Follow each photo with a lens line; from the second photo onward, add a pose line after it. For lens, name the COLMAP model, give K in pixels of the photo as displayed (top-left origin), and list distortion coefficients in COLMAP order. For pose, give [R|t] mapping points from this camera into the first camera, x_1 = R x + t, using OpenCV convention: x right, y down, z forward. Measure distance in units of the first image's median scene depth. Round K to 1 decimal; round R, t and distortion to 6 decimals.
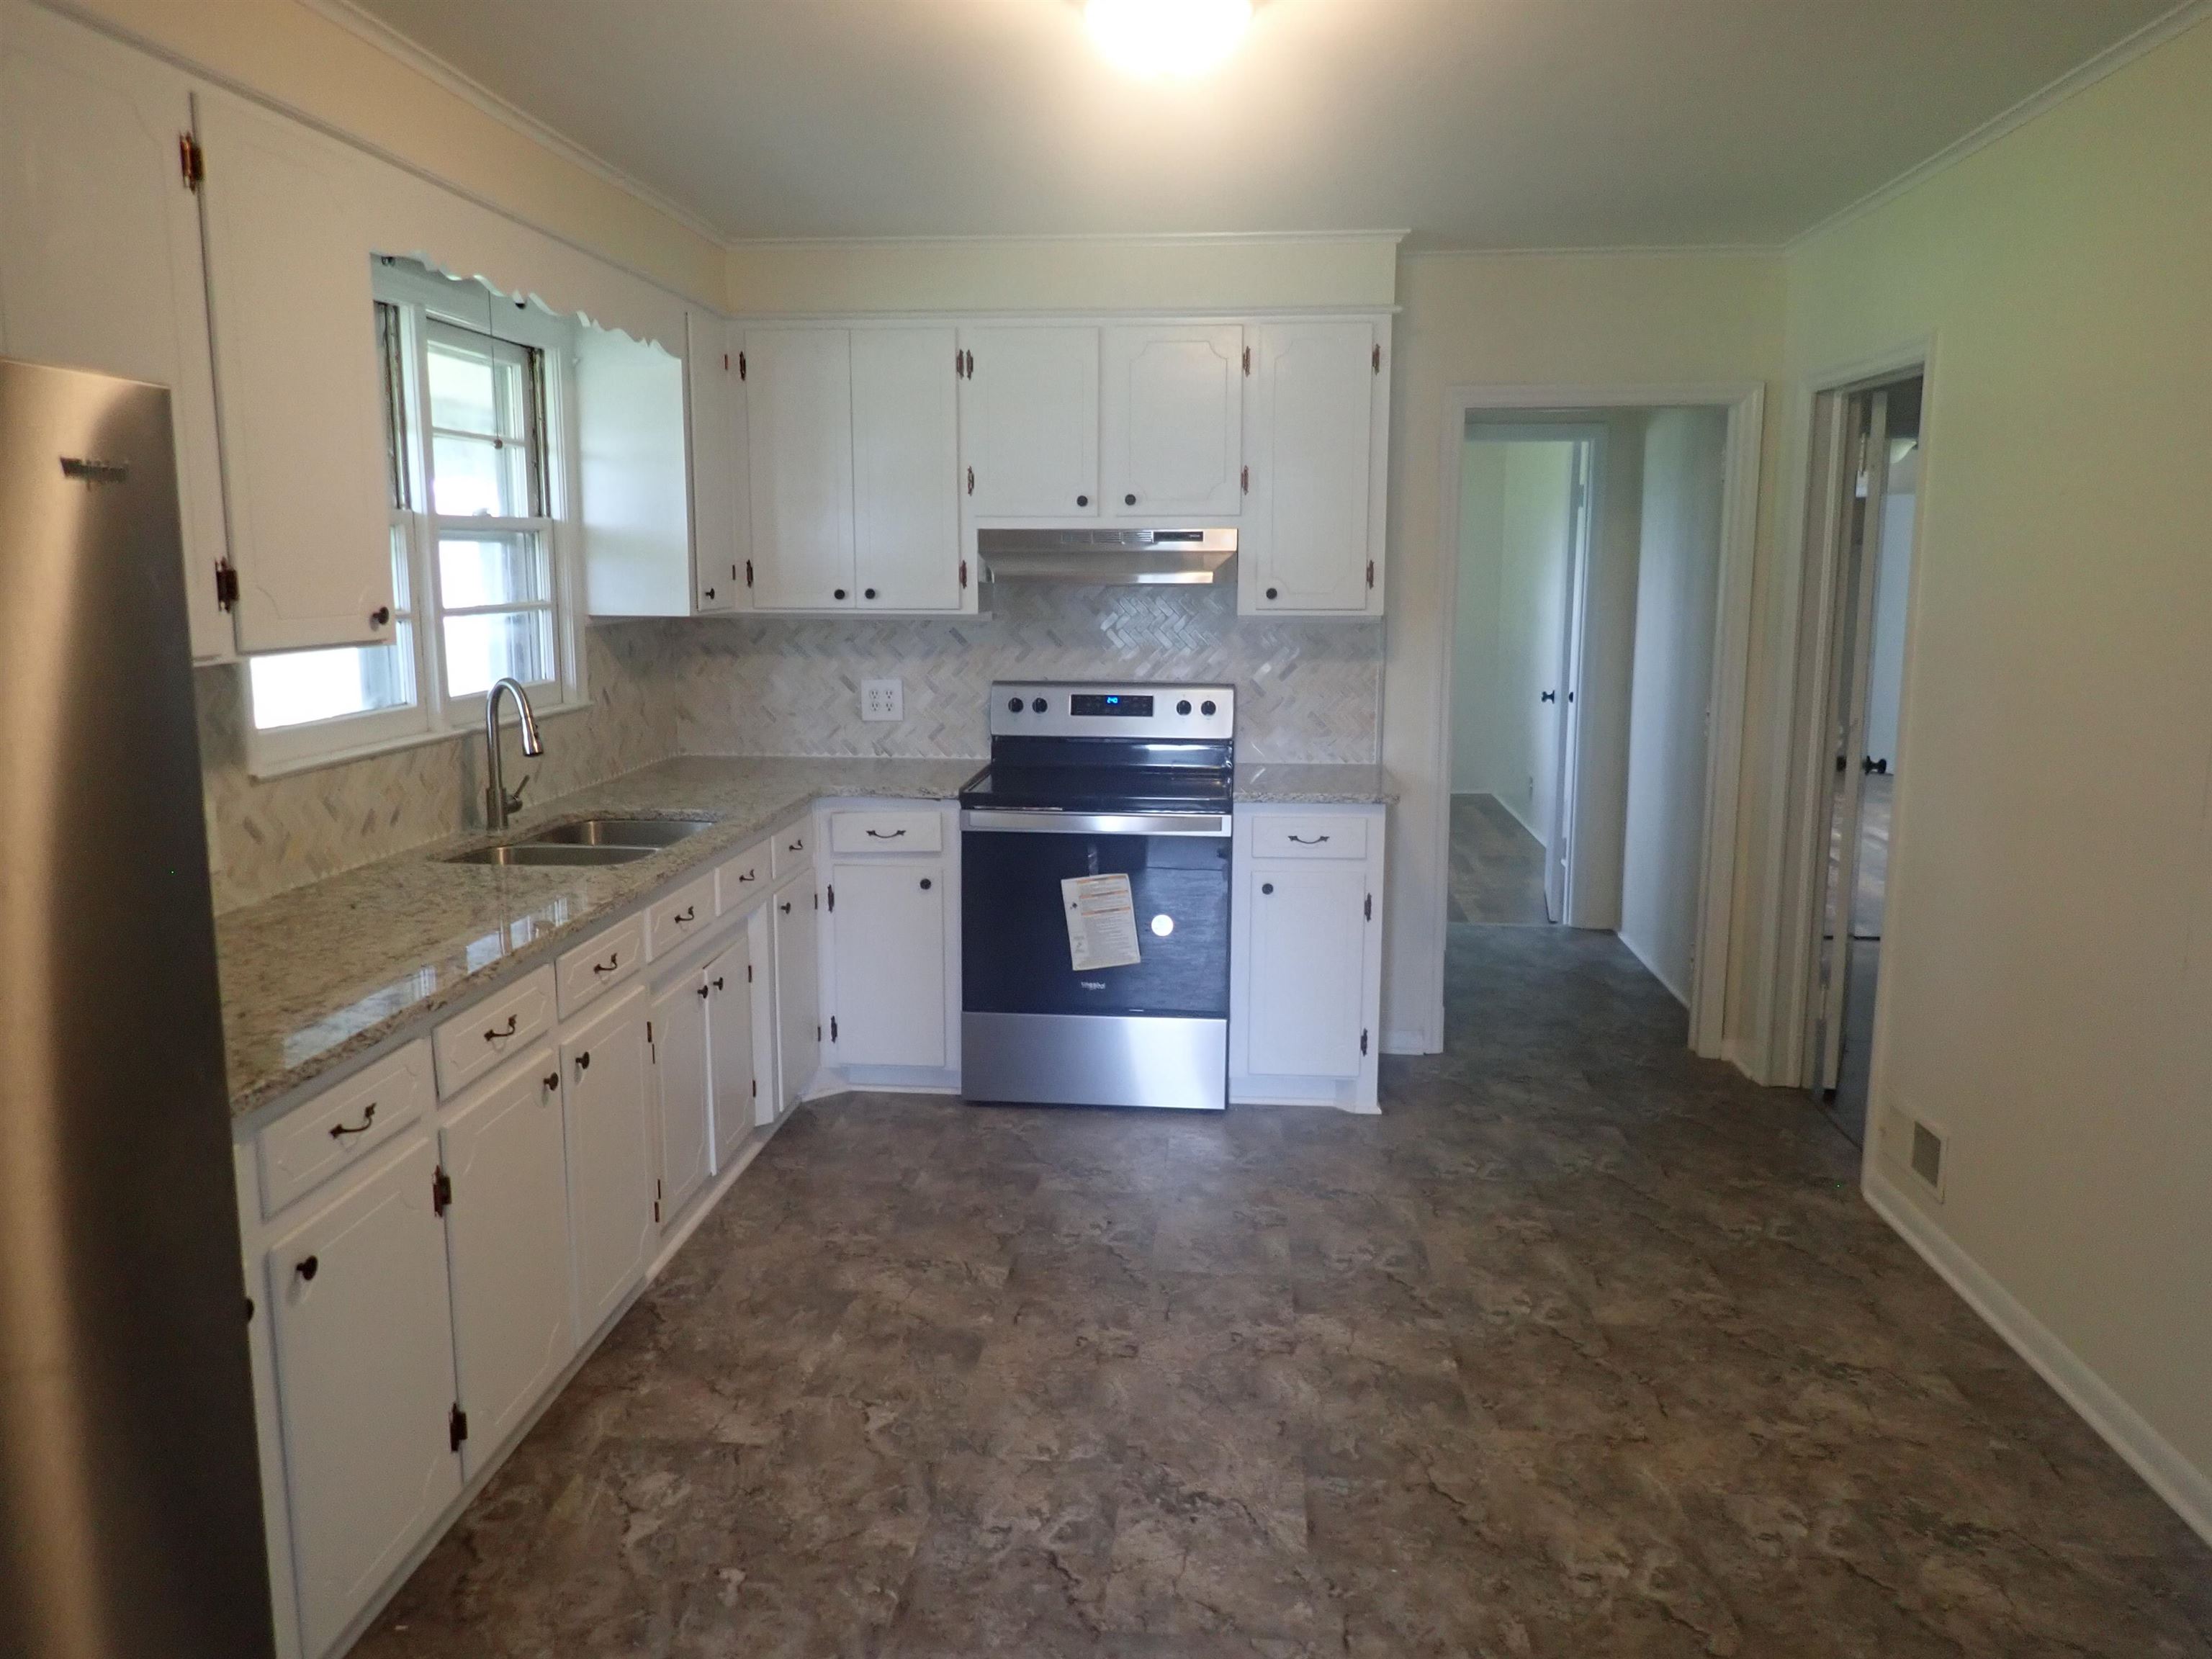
lens RADIAL K [[1640.9, 0, 1096.6], [0, 1640.9, 841.7], [0, 0, 1]] dist [0.004037, -0.009248]
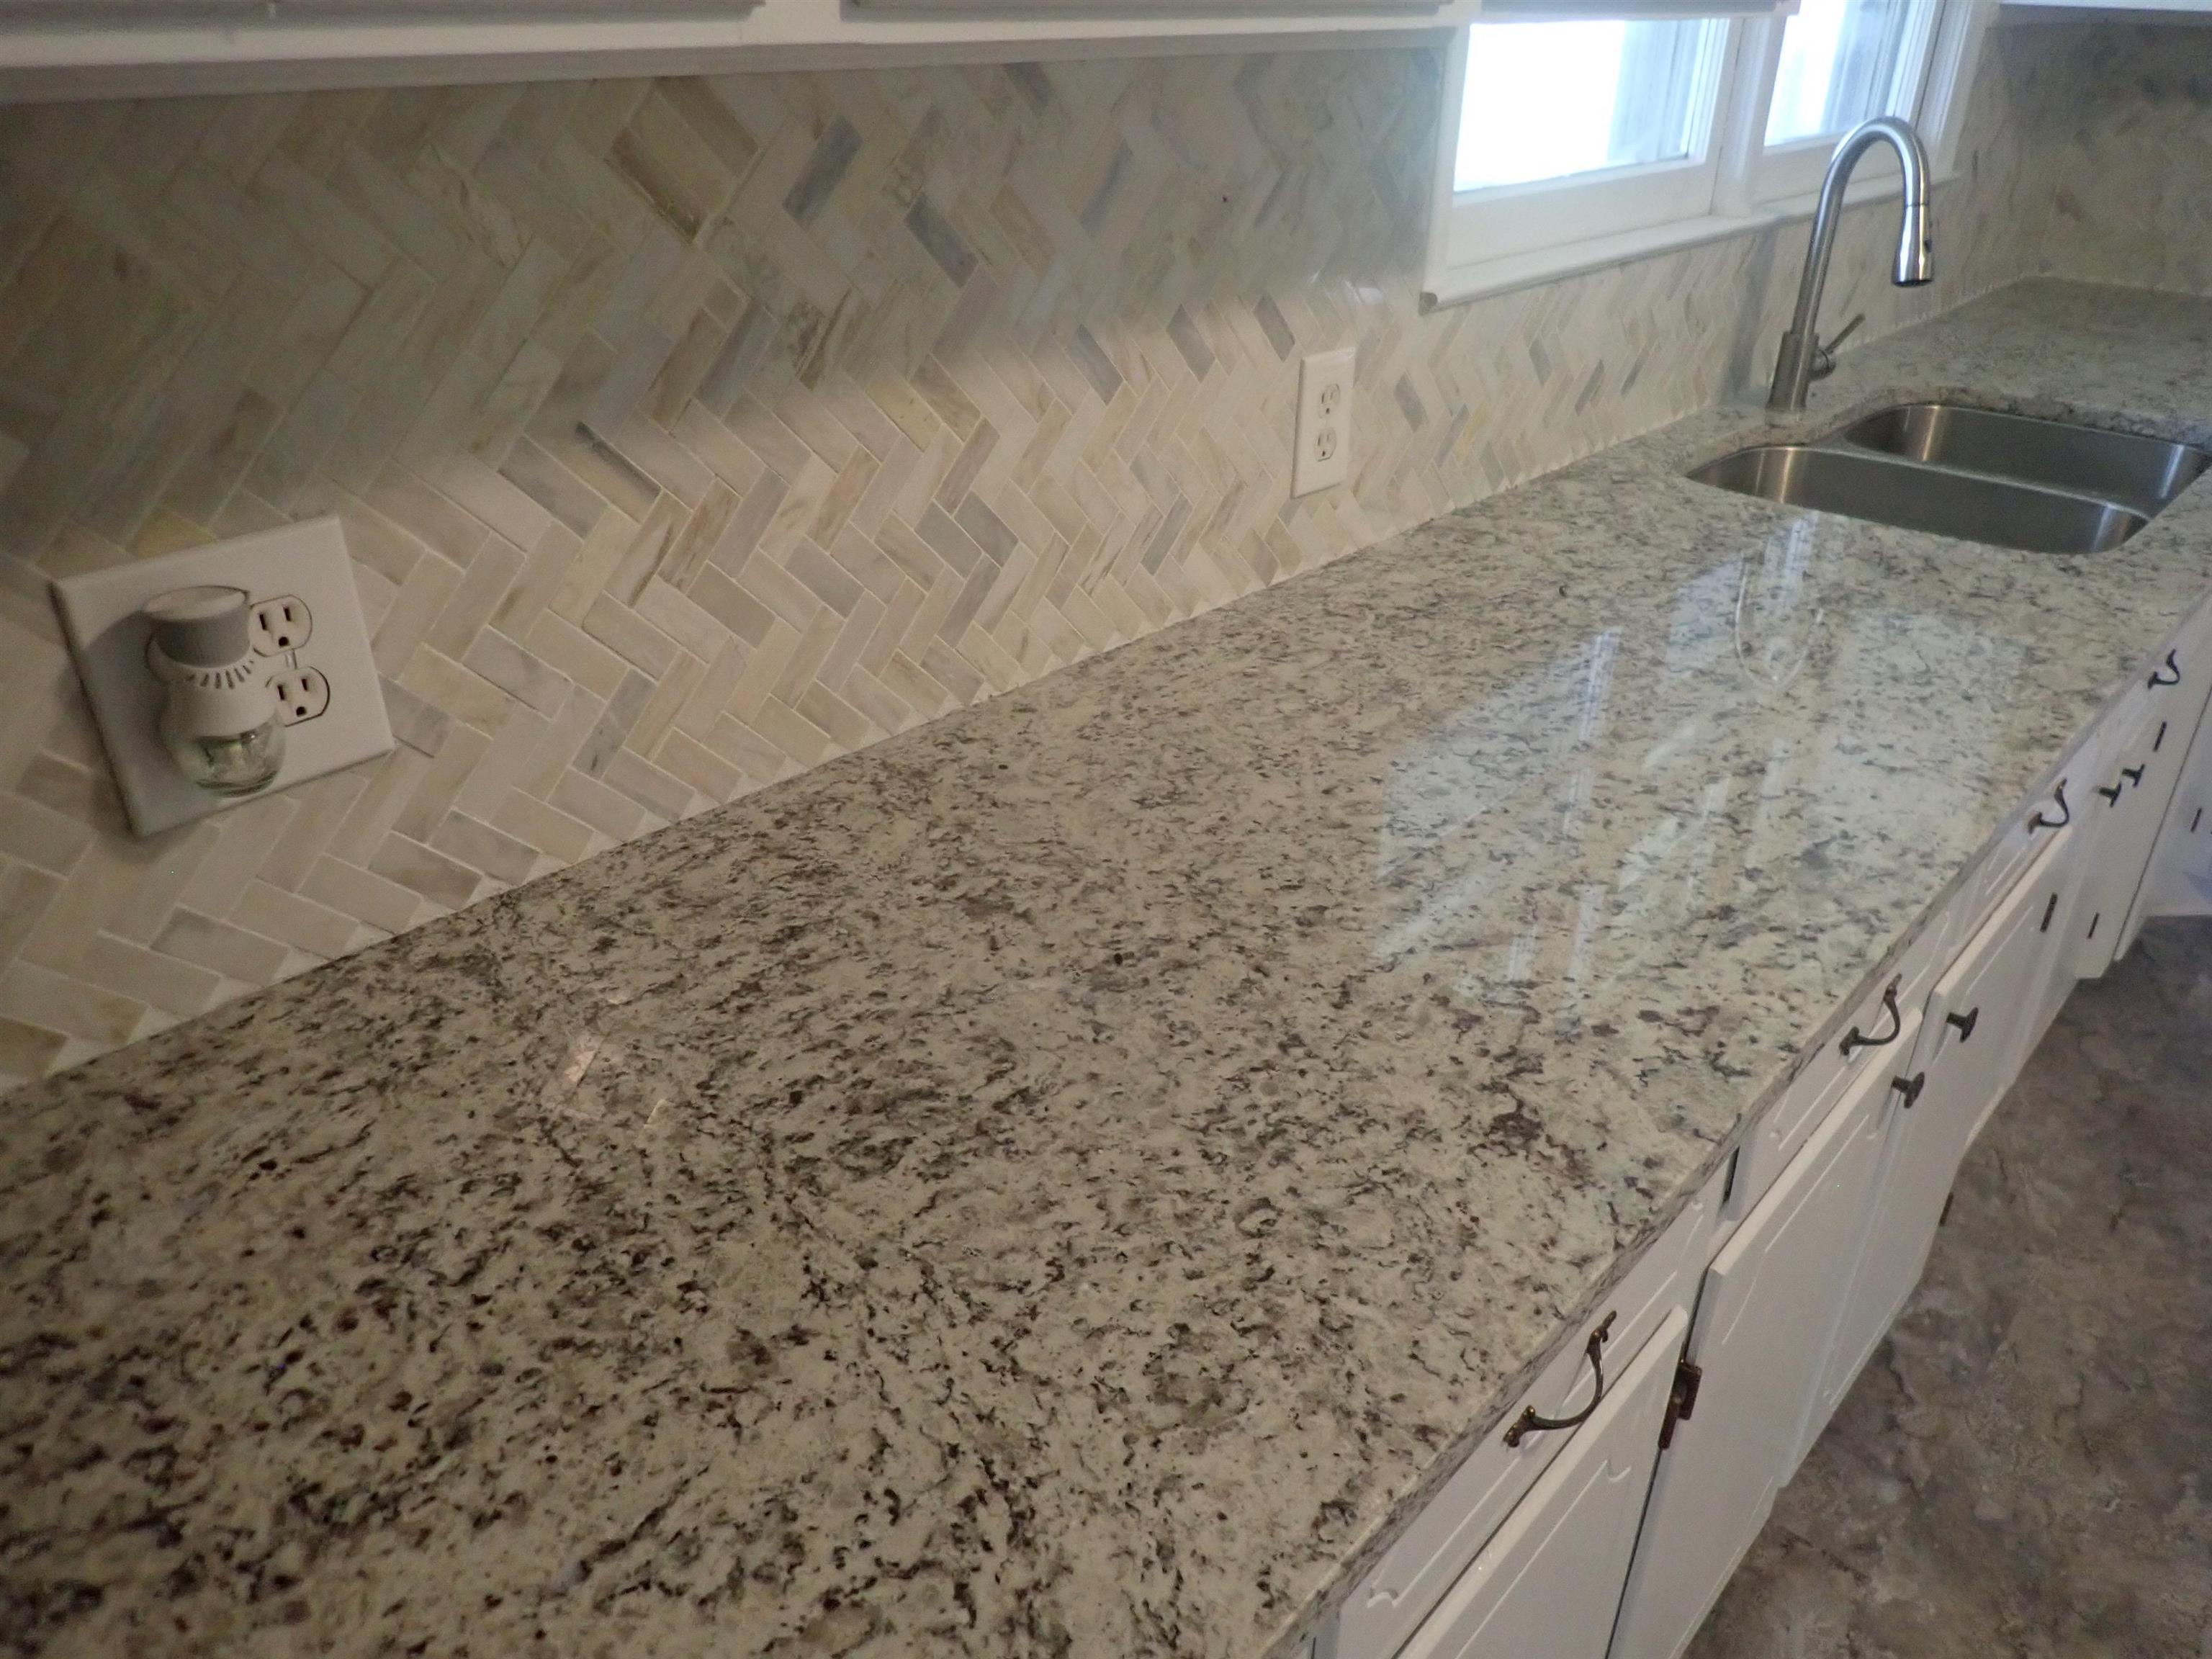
lens RADIAL K [[1640.9, 0, 1099.1], [0, 1640.9, 844.2], [0, 0, 1]] dist [0.004037, -0.009248]
pose [[0.806986, 0.291336, -0.513708, -0.263224], [-0.117379, 0.931621, 0.343954, -0.040745], [0.578788, -0.217267, 0.786002, 0.464646]]
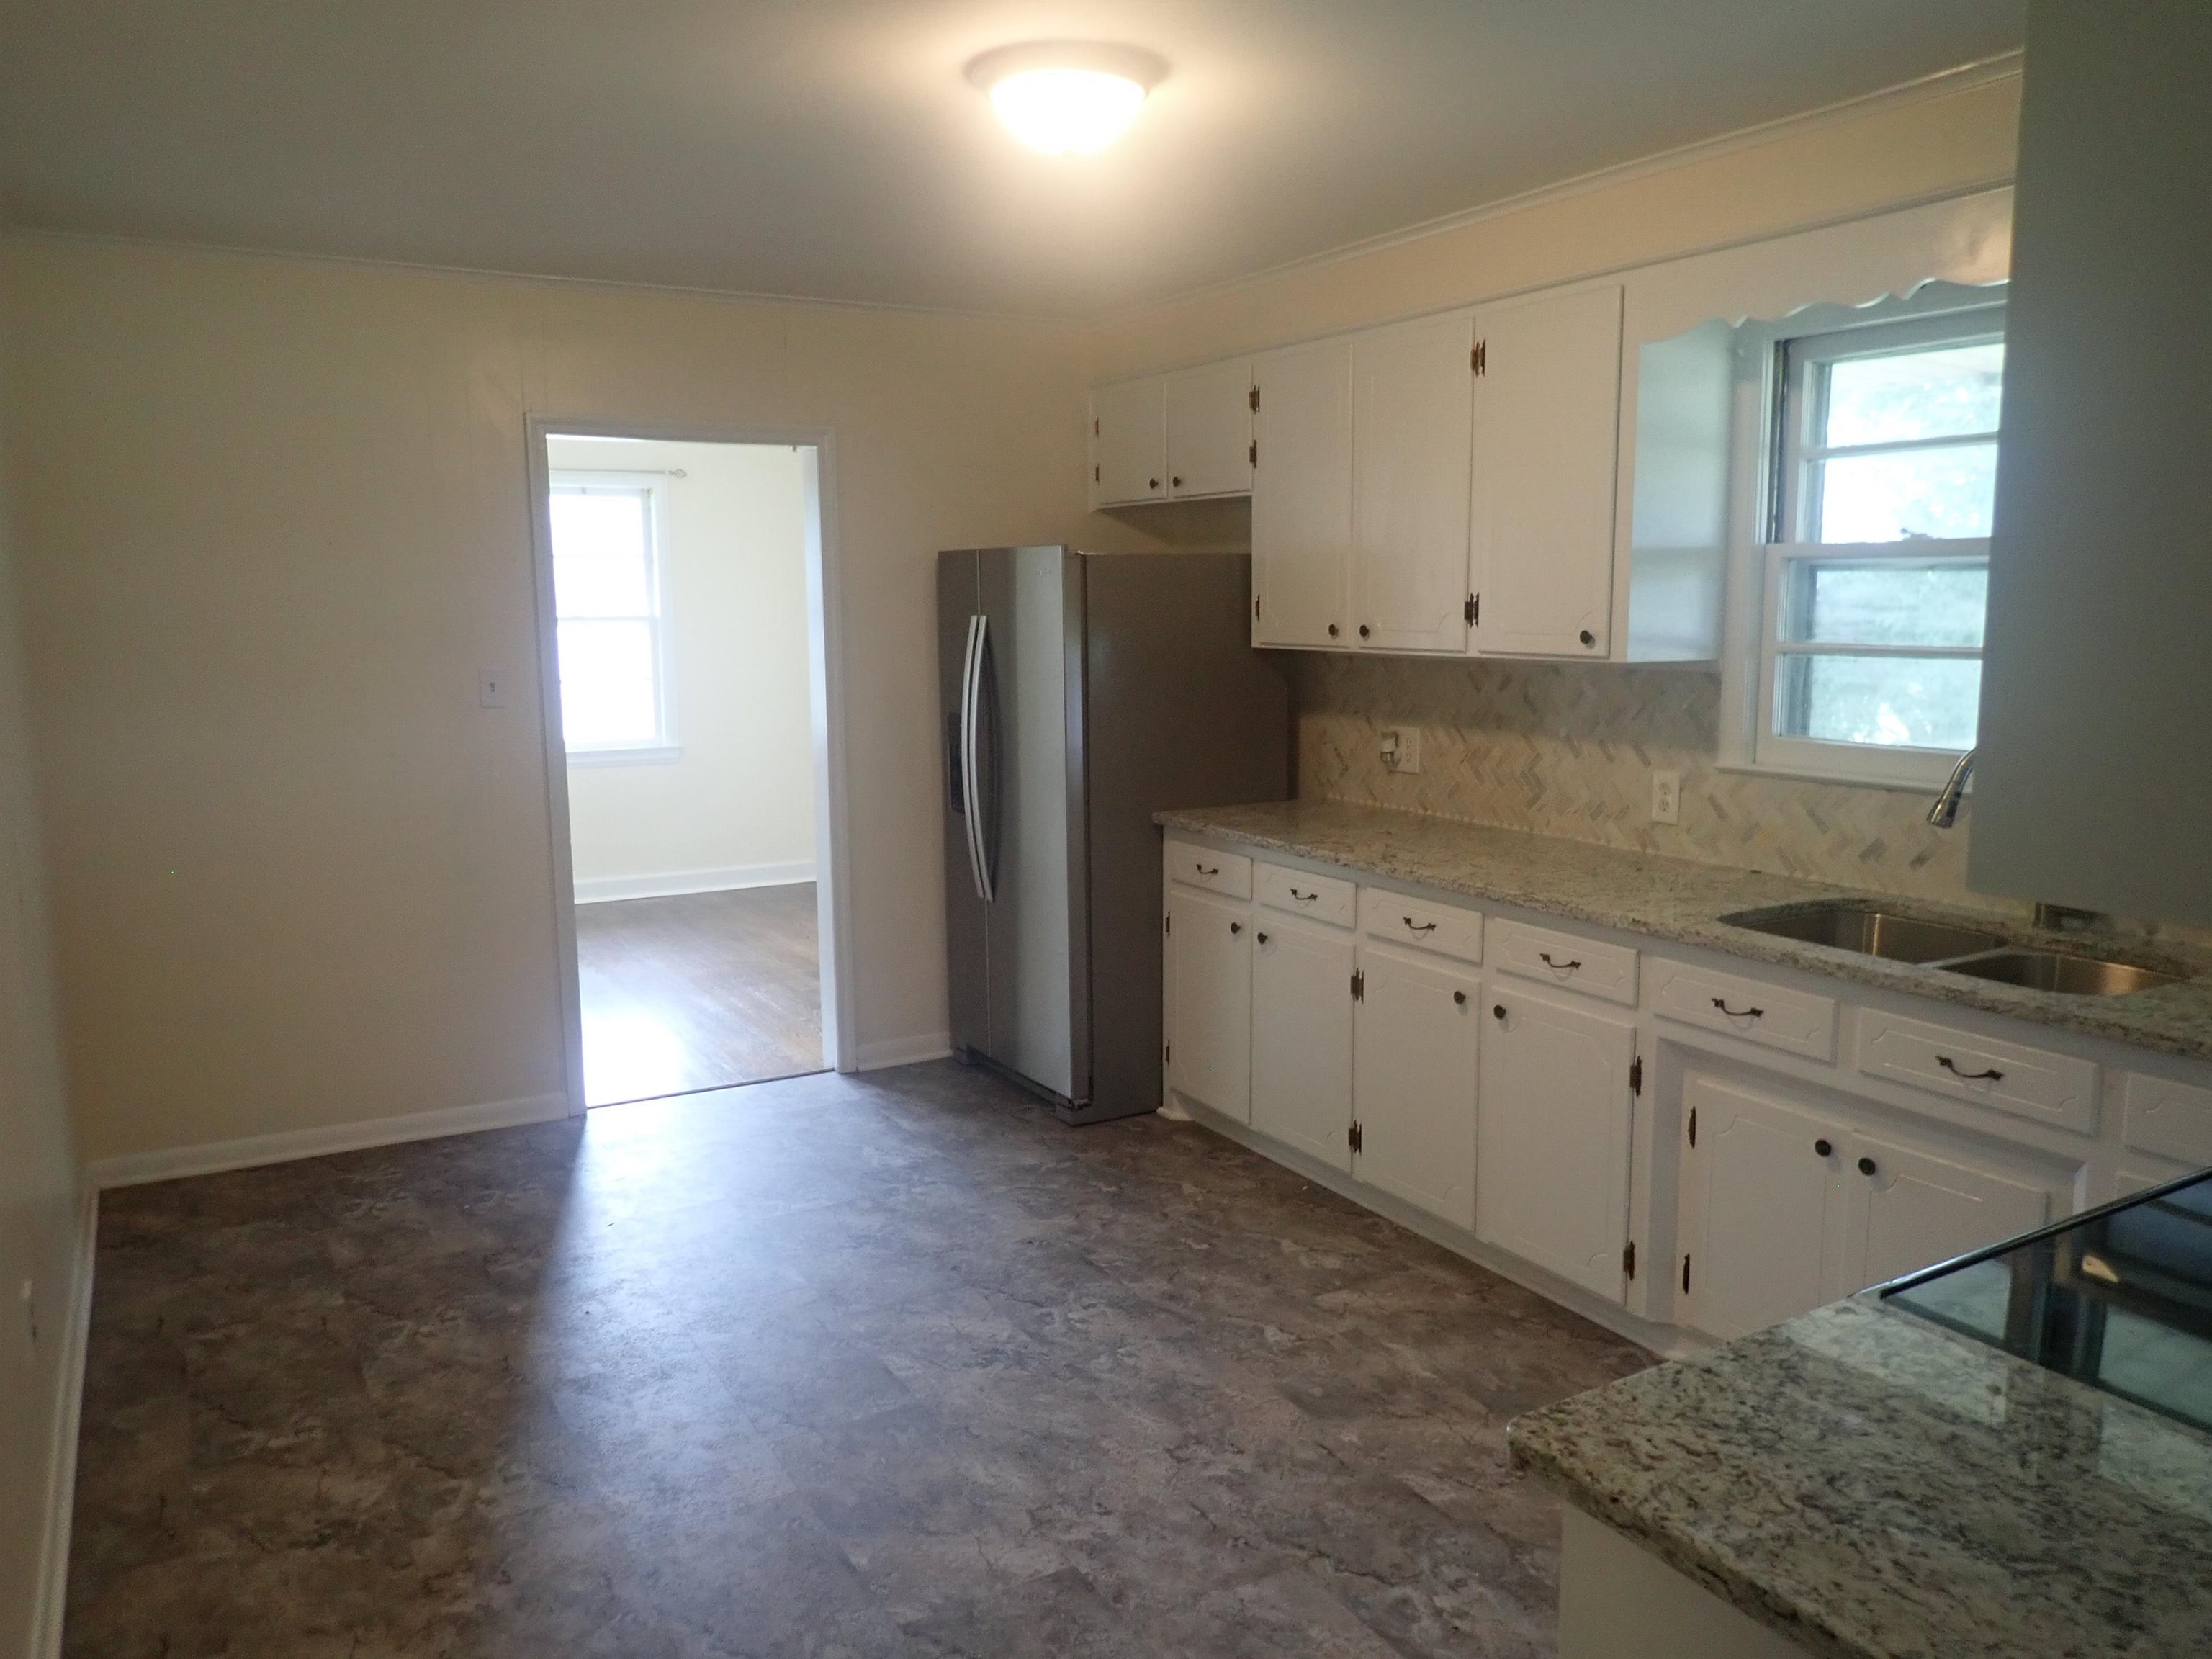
lens RADIAL K [[1640.9, 0, 1104.8], [0, 1640.9, 817.4], [0, 0, 1]] dist [0.004037, -0.009248]
pose [[-0.818246, 0.087411, -0.568184, 0.545277], [-0.087942, 0.957705, 0.273983, -0.281193], [0.568102, 0.274152, -0.775951, 1.588961]]
